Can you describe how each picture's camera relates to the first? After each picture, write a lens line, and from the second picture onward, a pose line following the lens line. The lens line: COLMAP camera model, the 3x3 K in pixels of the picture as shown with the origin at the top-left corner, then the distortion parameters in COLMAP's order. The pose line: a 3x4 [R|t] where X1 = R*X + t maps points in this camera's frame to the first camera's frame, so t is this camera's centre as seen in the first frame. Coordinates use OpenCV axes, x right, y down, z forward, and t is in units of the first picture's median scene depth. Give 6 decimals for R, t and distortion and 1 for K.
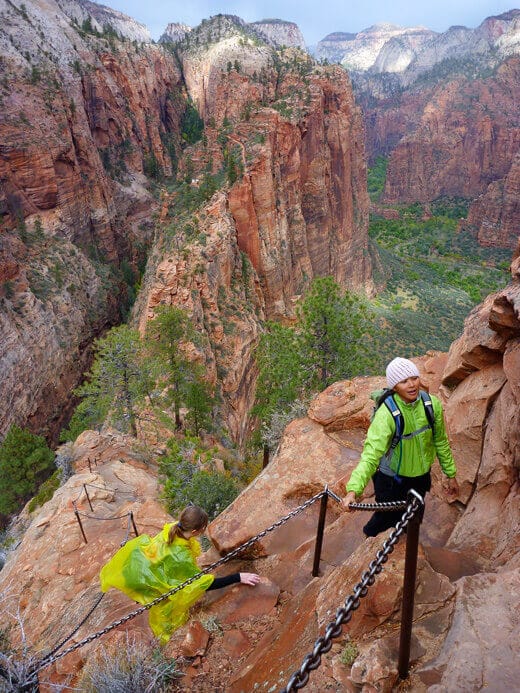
lens RADIAL K [[568.0, 0, 260.5], [0, 568.0, 346.1], [0, 0, 1]] dist [-0.039049, 0.000266]
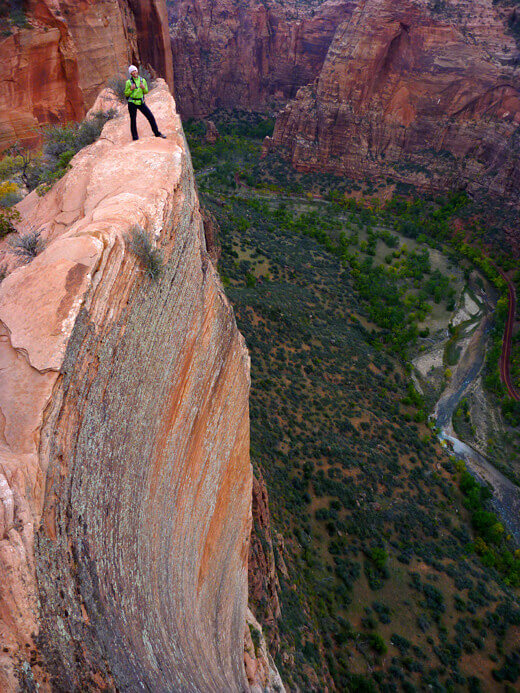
lens RADIAL K [[568.0, 0, 258.4], [0, 568.0, 346.9], [0, 0, 1]] dist [-0.039049, 0.000266]
pose [[0.894865, -0.191944, 0.402956, -0.025501], [0.137872, 0.977530, 0.159458, -0.073057], [-0.424509, -0.087137, 0.901221, 0.293114]]
